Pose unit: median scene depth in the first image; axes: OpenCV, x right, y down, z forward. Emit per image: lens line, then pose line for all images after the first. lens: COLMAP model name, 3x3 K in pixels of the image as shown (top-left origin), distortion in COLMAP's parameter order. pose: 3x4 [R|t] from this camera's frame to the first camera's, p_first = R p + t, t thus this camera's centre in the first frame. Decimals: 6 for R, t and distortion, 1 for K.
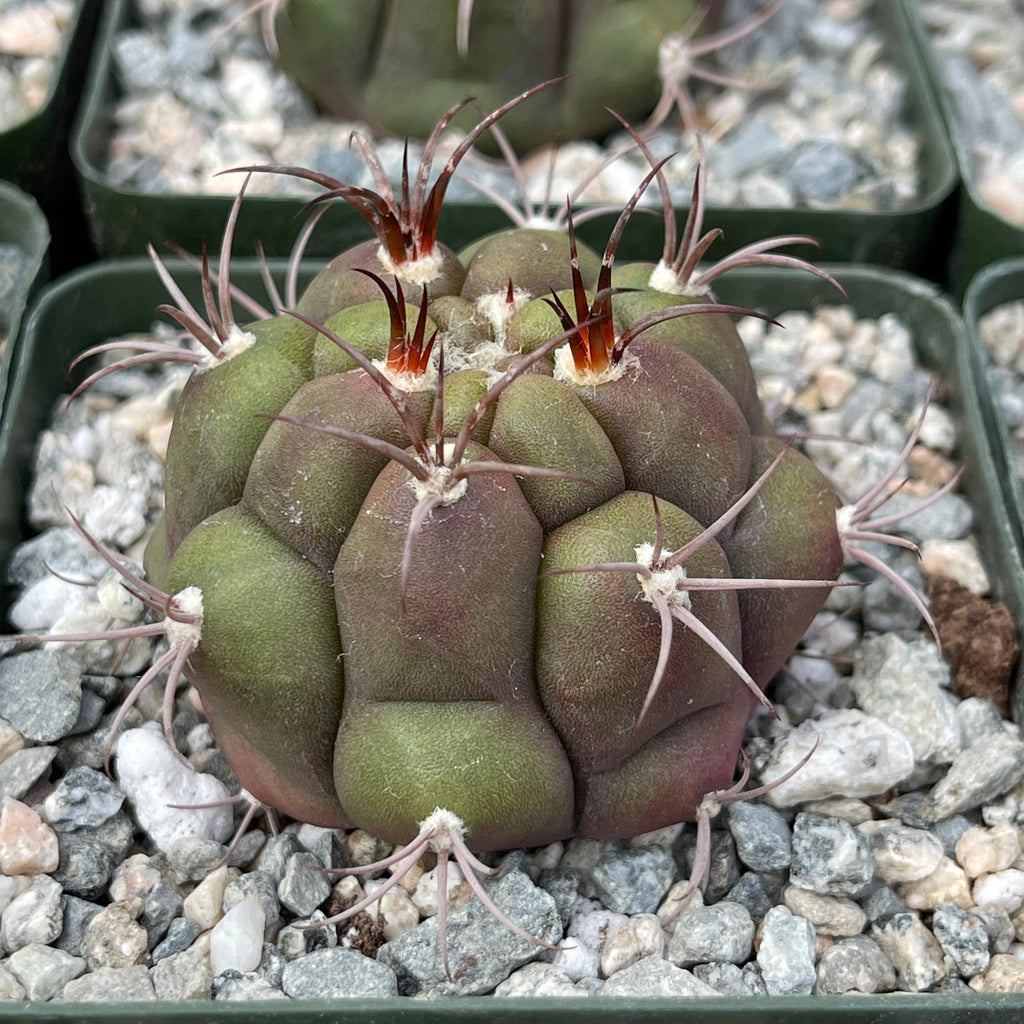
lens RADIAL K [[2115.1, 0, 495.2], [0, 2115.1, 511.2], [0, 0, 1]] dist [0.214792, -1.318091]
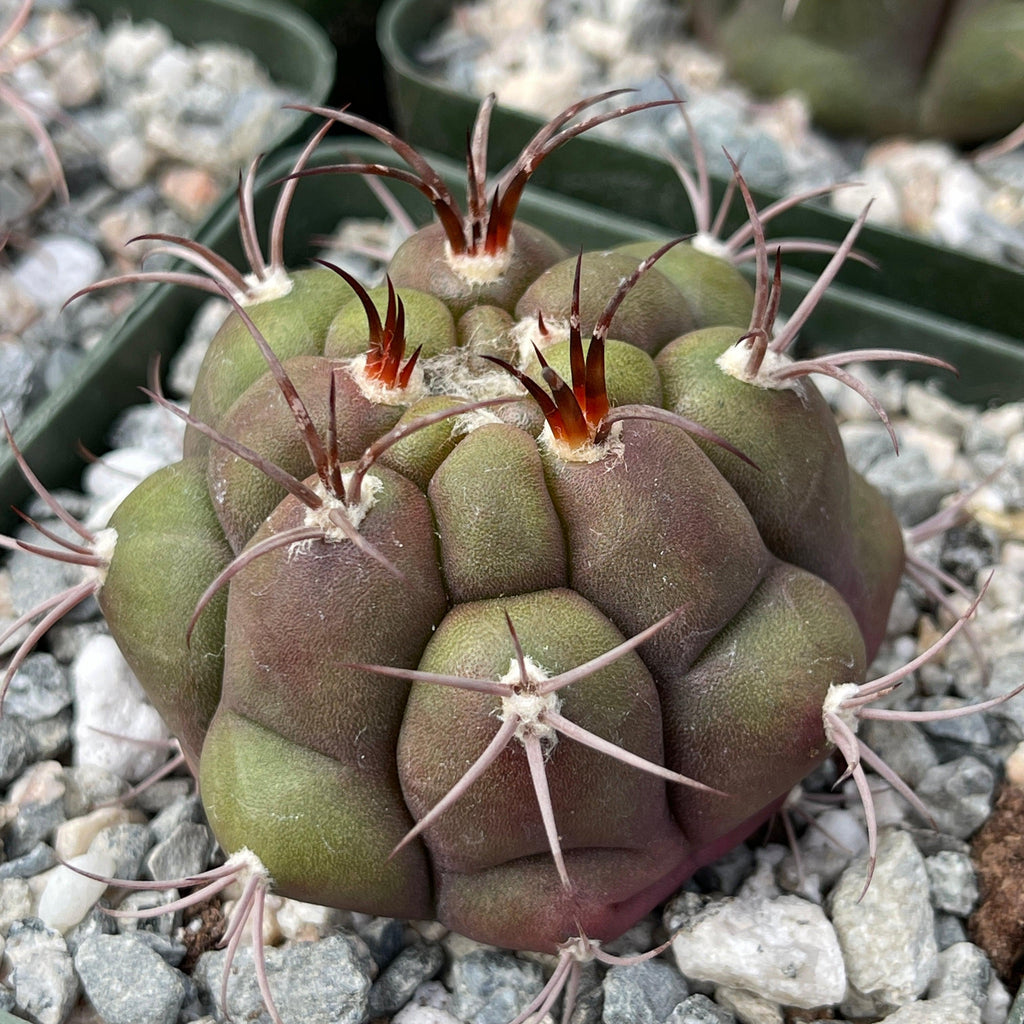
lens RADIAL K [[2131.8, 0, 512.0], [0, 2131.8, 512.0], [0, 0, 1]] dist [0.199158, -1.217791]
pose [[0.887078, 0.324815, -0.328005, 0.306457], [-0.290389, 0.945005, 0.150467, -0.157287], [0.358840, -0.038226, 0.932616, 0.167949]]
